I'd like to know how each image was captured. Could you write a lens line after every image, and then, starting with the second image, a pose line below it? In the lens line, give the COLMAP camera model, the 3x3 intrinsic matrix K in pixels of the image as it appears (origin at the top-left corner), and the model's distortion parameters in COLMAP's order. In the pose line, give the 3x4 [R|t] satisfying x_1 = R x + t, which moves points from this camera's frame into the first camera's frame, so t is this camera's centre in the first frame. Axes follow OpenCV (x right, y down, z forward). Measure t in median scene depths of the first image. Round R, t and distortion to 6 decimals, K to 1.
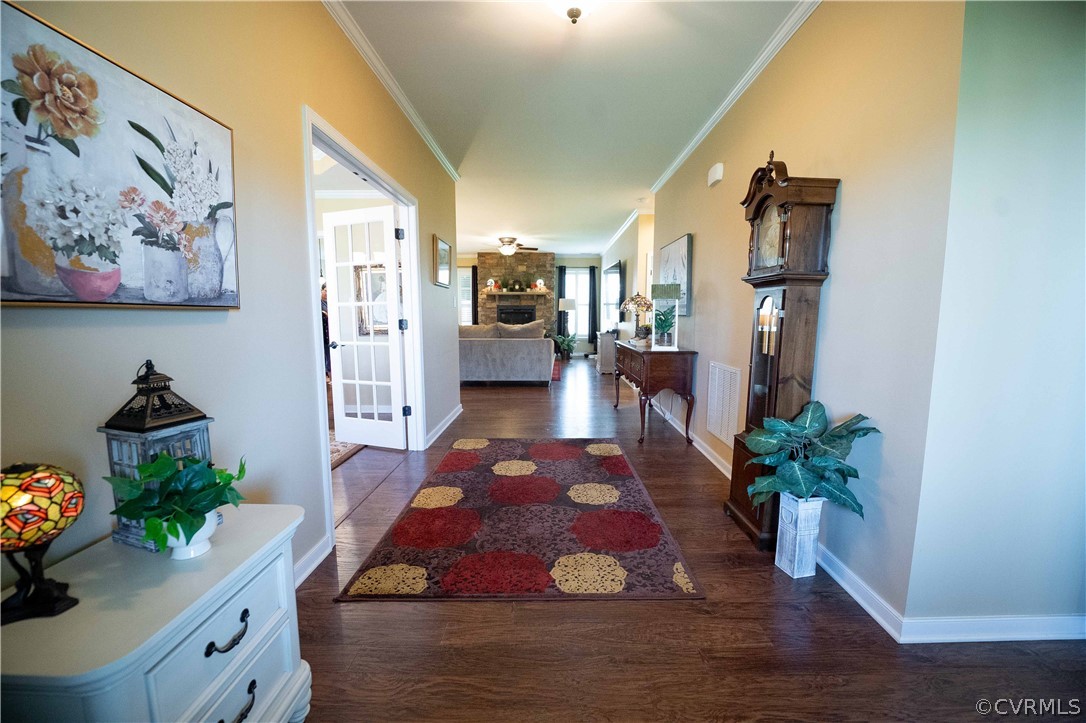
lens RADIAL K [[425.0, 0, 546.2], [0, 425.0, 362.4], [0, 0, 1]] dist [-0.012749, -0.000904]
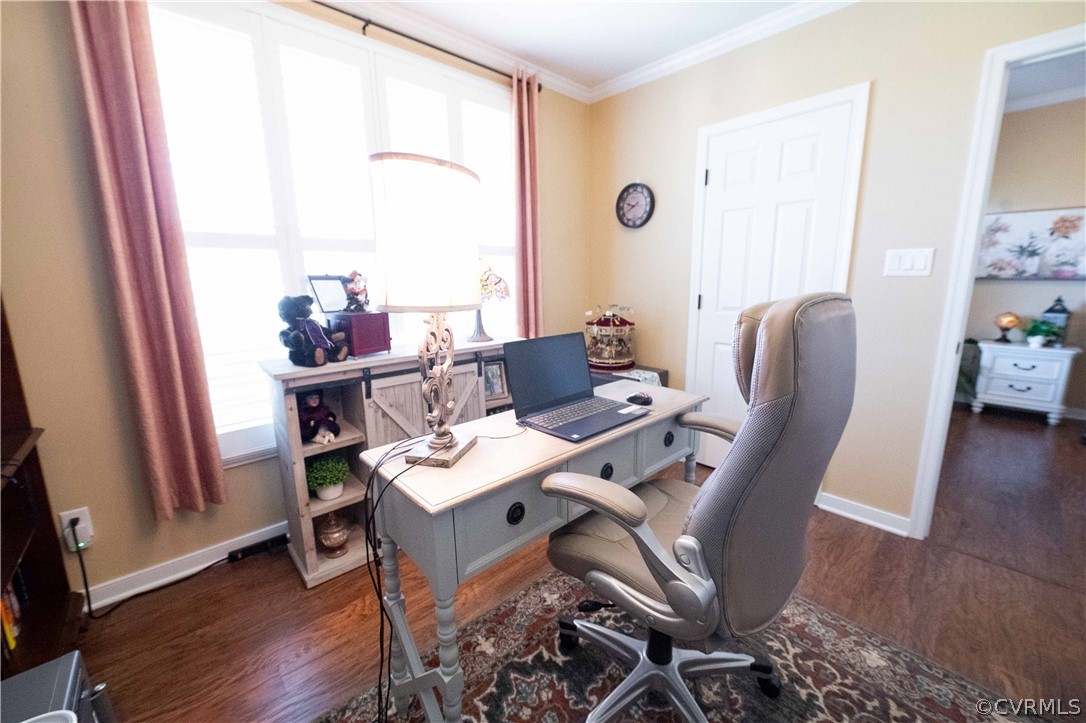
lens RADIAL K [[425.0, 0, 542.8], [0, 425.0, 360.6], [0, 0, 1]] dist [-0.012749, -0.000904]
pose [[-0.729556, 0.136895, -0.670080, 1.604515], [-0.068244, 0.960302, 0.270487, -0.045147], [0.680508, 0.243064, -0.691252, 0.204662]]
